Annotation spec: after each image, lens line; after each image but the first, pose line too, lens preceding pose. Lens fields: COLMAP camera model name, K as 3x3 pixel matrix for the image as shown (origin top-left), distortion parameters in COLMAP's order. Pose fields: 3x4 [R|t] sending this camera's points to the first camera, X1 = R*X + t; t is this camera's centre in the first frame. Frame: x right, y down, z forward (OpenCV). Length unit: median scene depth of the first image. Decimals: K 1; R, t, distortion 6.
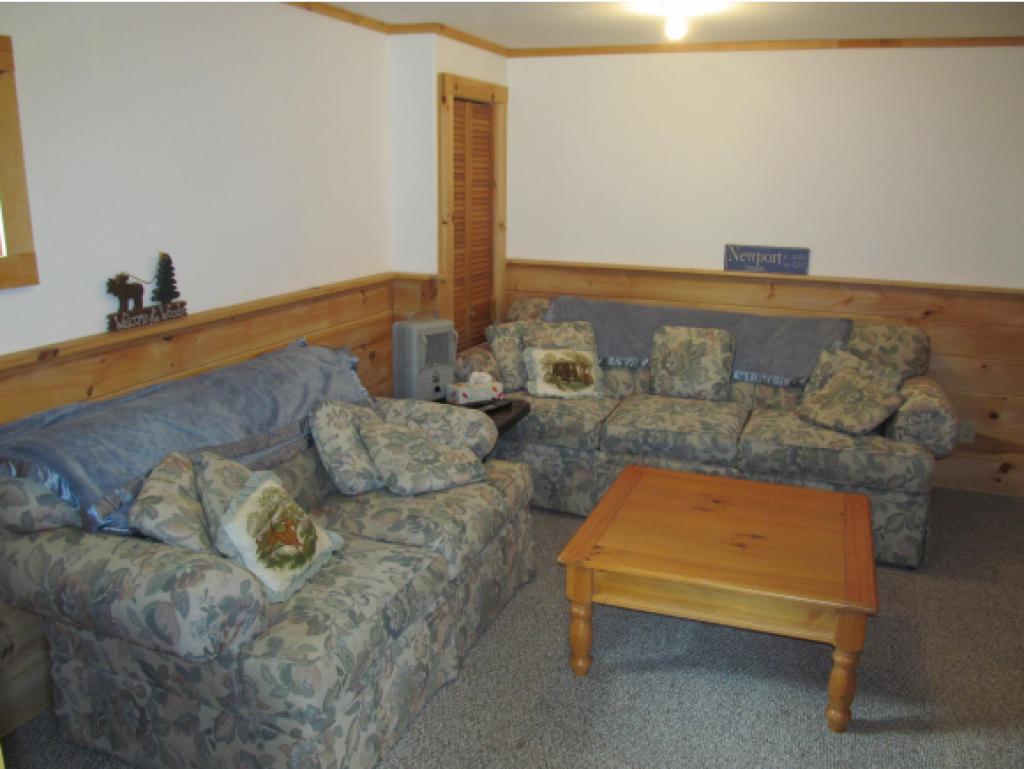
lens RADIAL K [[857.8, 0, 512.0], [0, 857.8, 384.5], [0, 0, 1]] dist [-0.060456, 0.015011]
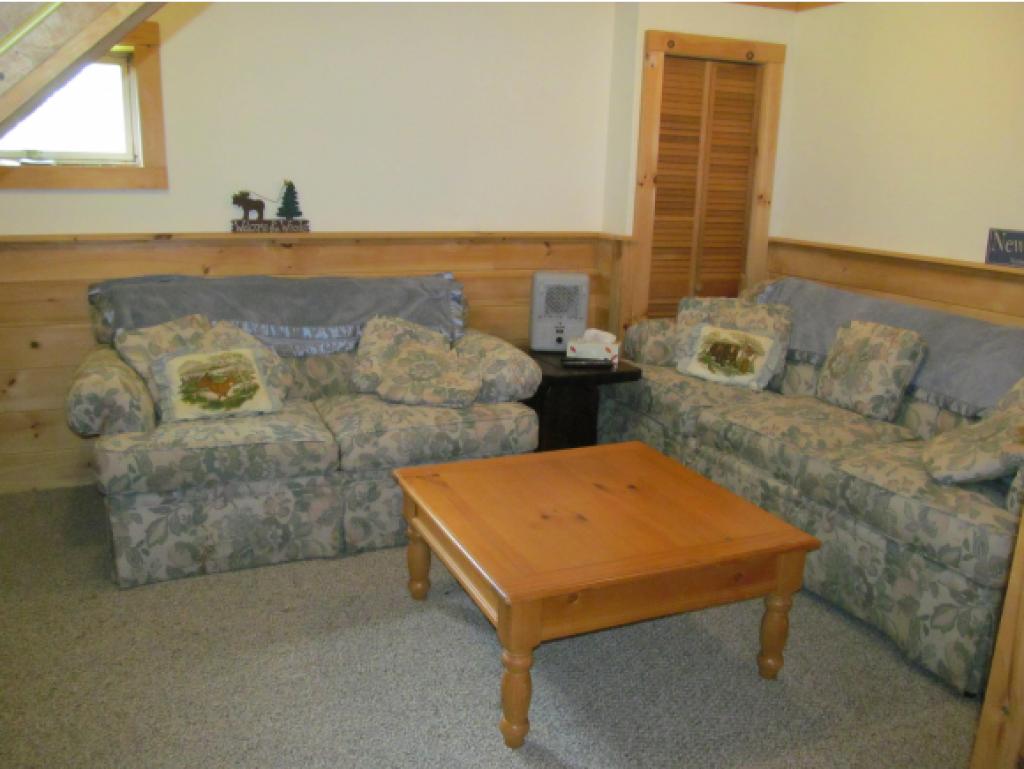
lens RADIAL K [[857.8, 0, 512.0], [0, 857.8, 384.5], [0, 0, 1]] dist [-0.060456, 0.015011]
pose [[0.697234, 0.179467, -0.694015, 0.607092], [-0.192992, 0.979402, 0.059379, 0.007489], [0.690376, 0.092538, 0.717508, 0.243722]]
